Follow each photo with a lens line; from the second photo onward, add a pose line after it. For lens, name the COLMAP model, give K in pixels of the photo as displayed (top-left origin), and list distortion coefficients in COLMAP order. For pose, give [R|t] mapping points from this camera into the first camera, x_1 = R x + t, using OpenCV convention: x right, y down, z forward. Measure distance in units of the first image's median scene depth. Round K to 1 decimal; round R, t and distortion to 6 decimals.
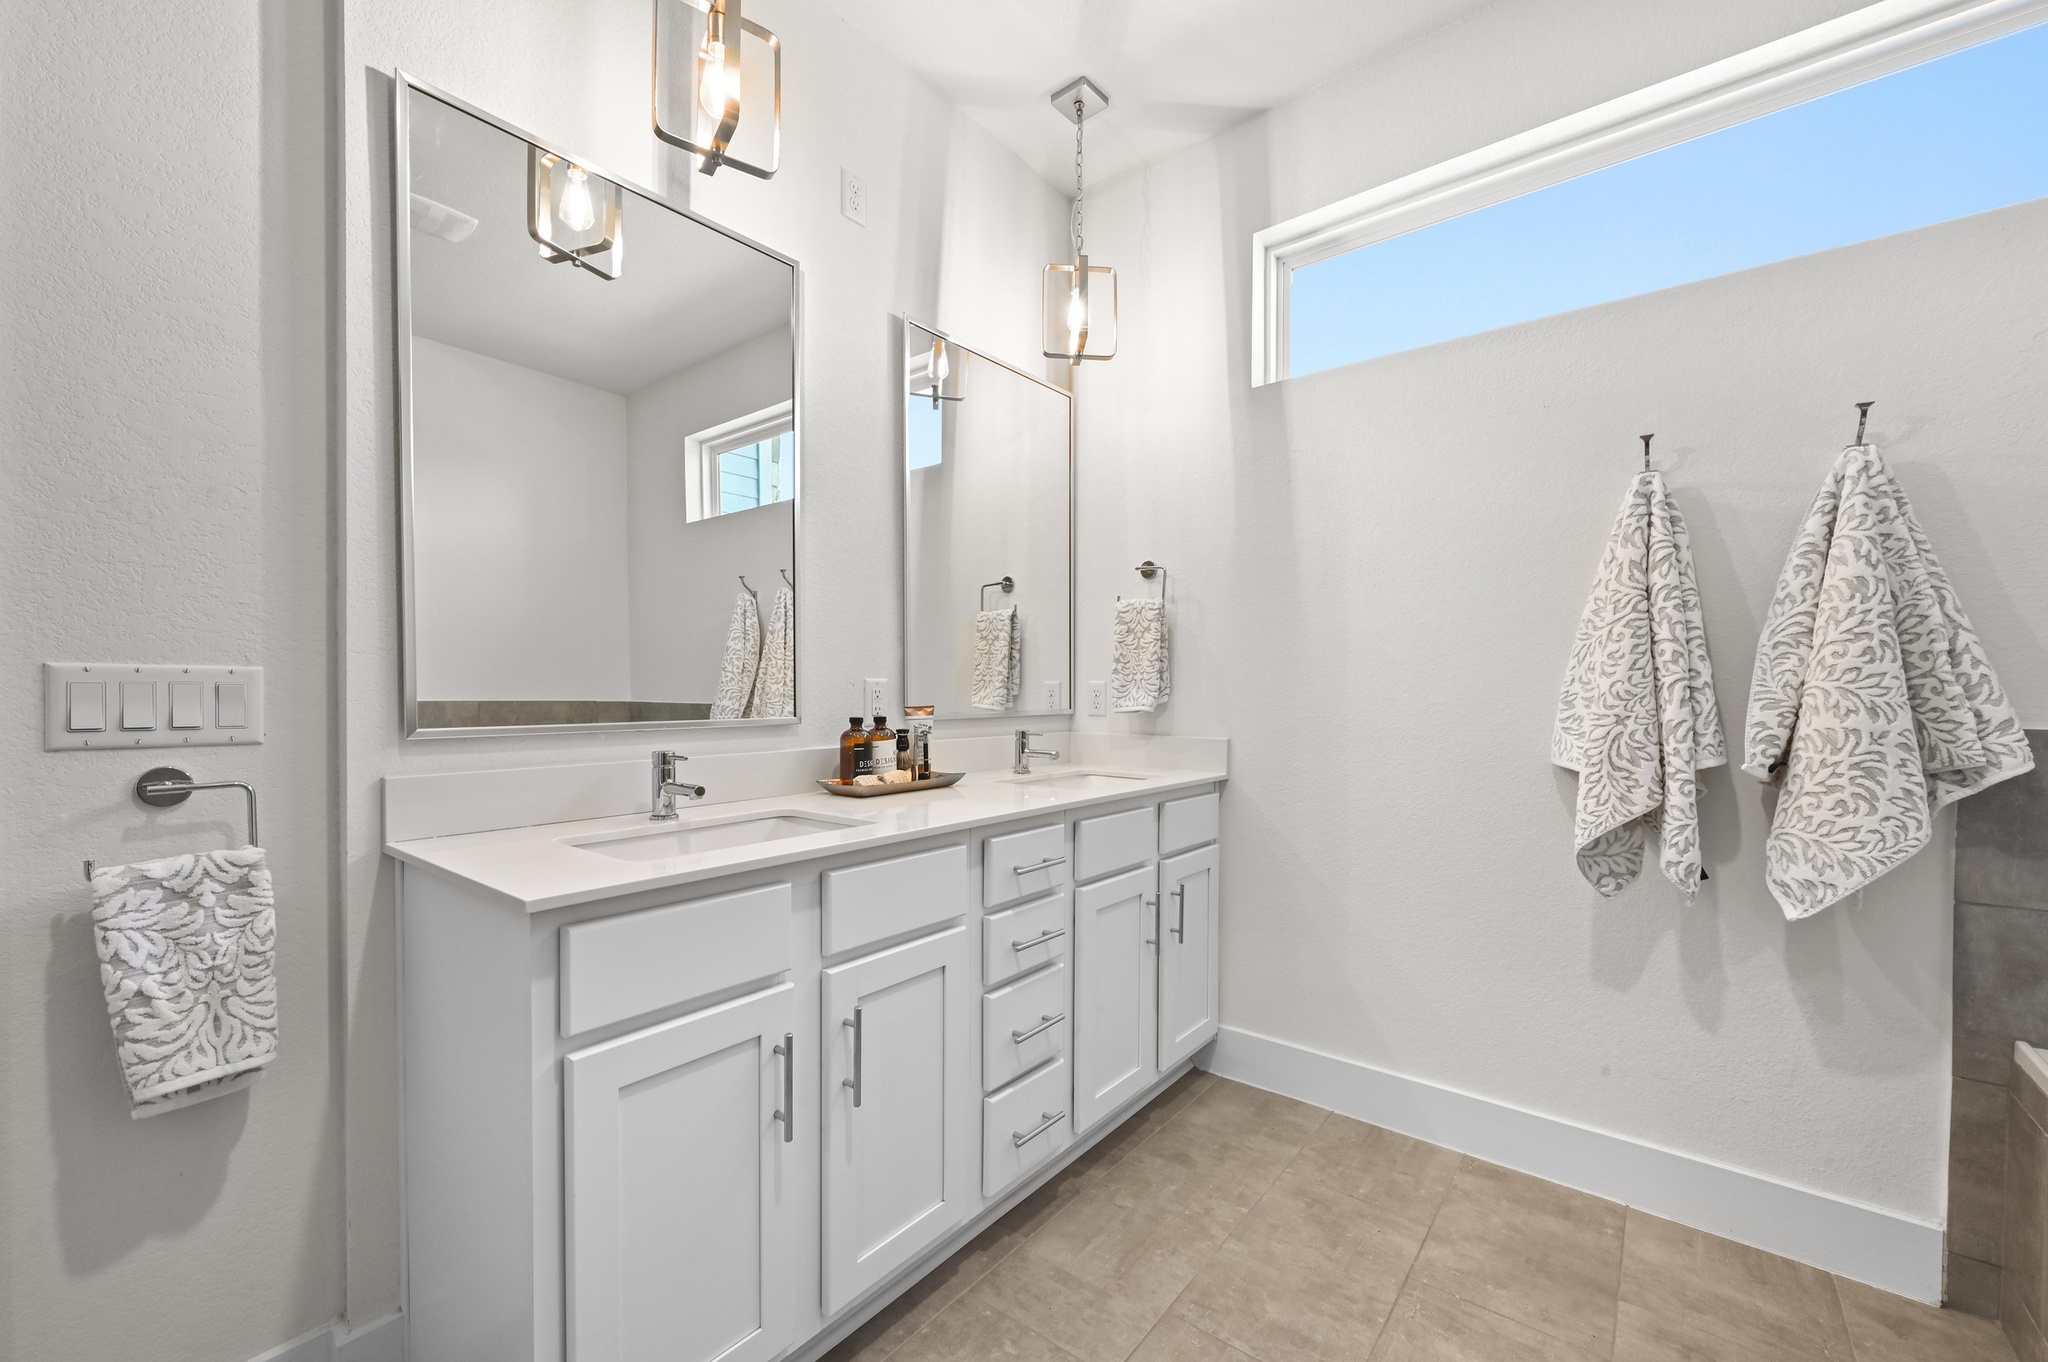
lens RADIAL K [[810.5, 0, 1026.5], [0, 810.5, 702.2], [0, 0, 1]] dist [0.001832, 0.000124]
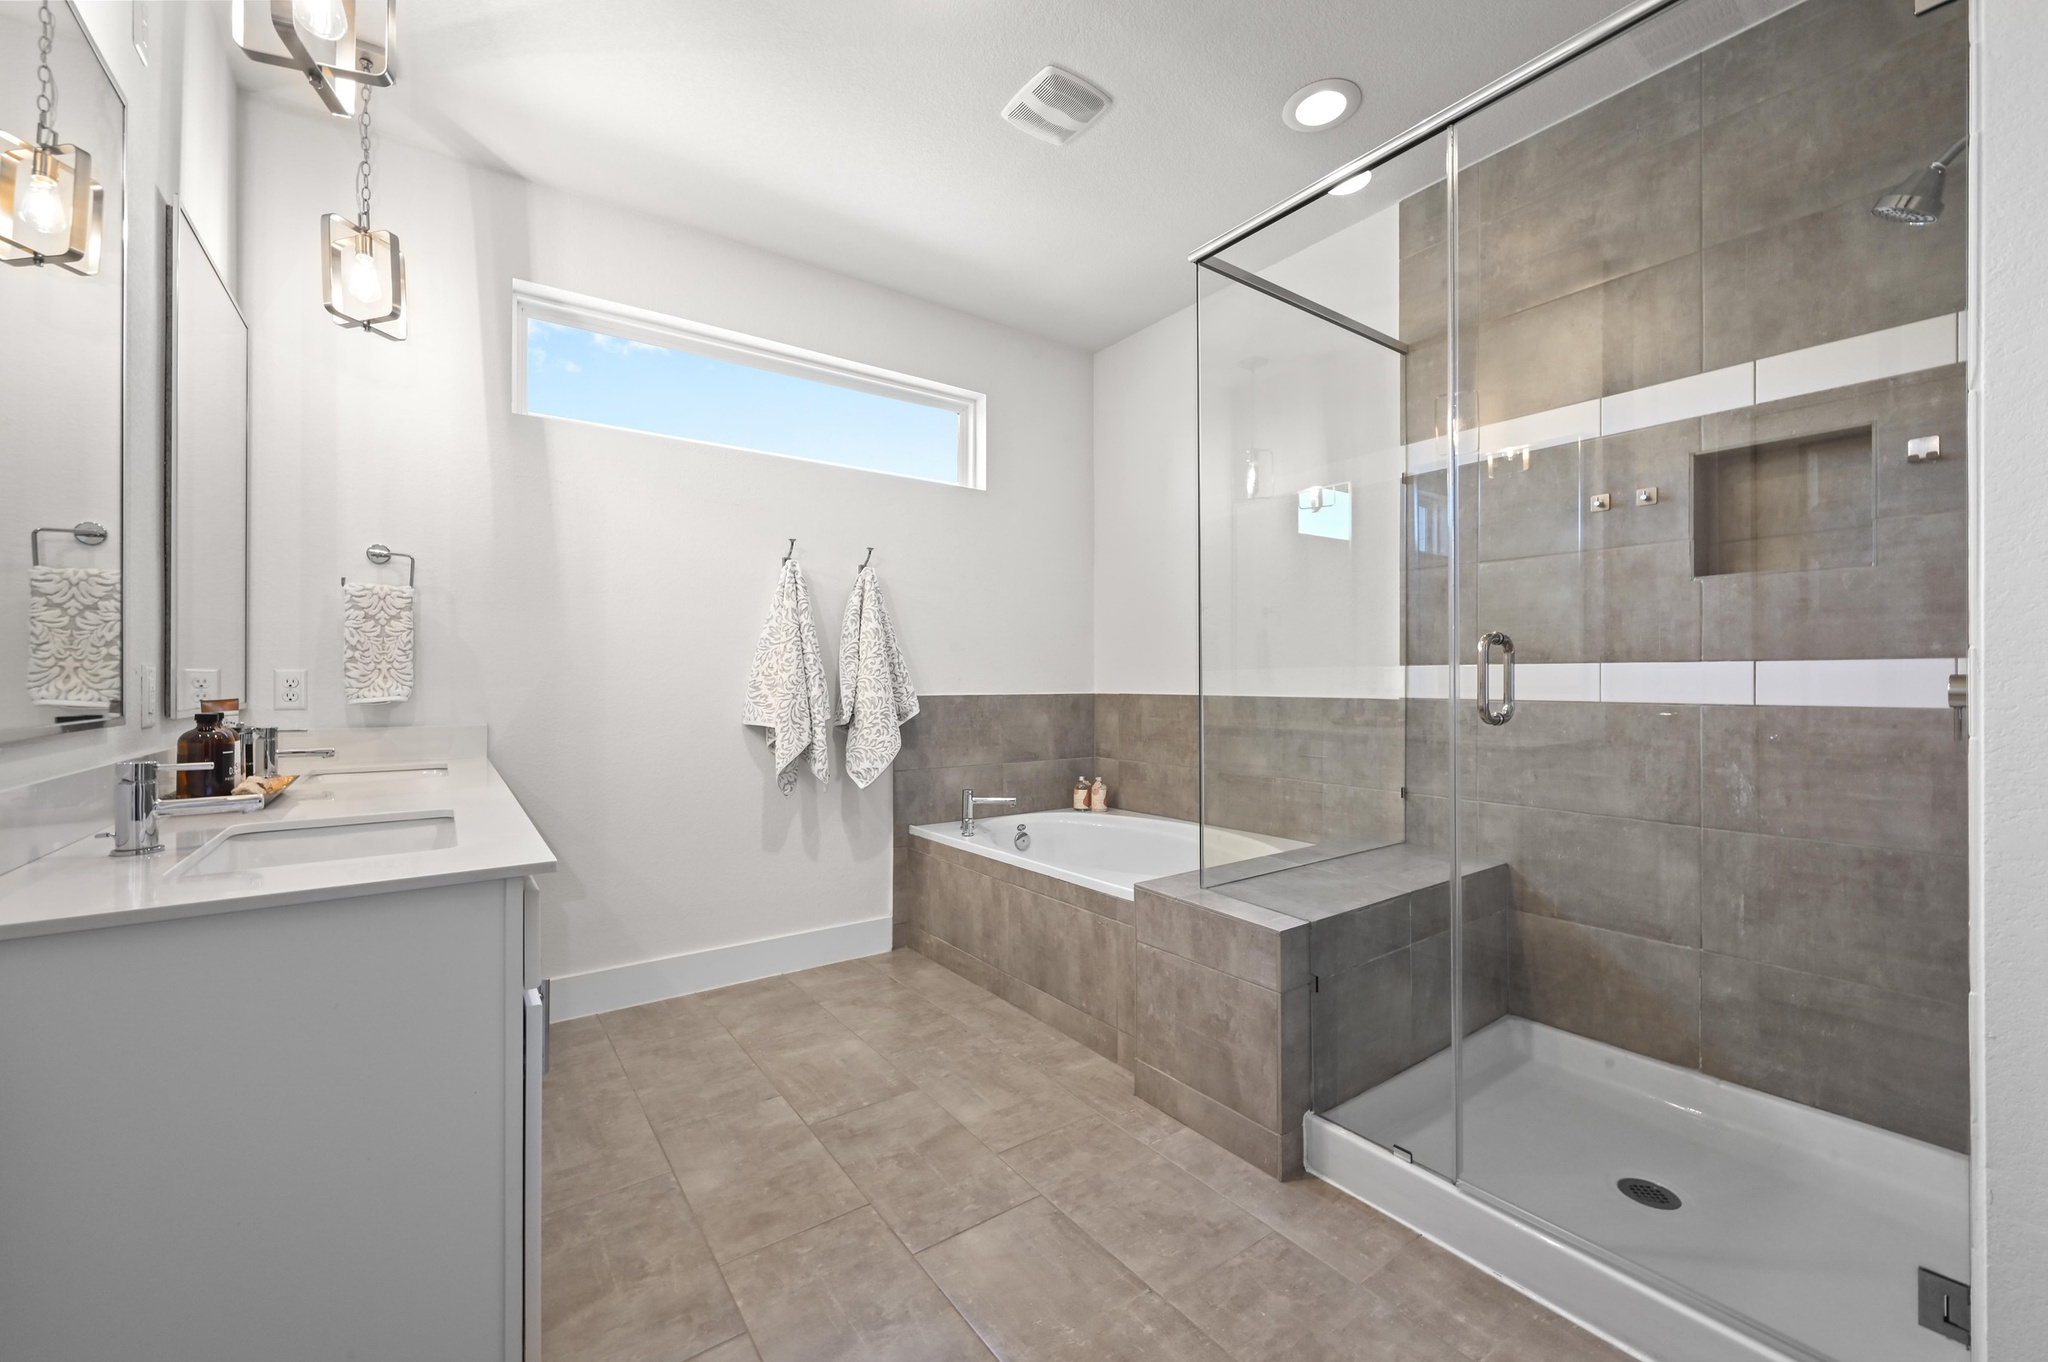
lens RADIAL K [[810.5, 0, 1018.7], [0, 810.5, 677.4], [0, 0, 1]] dist [0.001832, 0.000124]
pose [[0.273083, 0.002504, 0.961987, -0.882962], [0.014890, 0.999866, -0.006830, -0.000105], [-0.961875, 0.016189, 0.273009, 0.023992]]
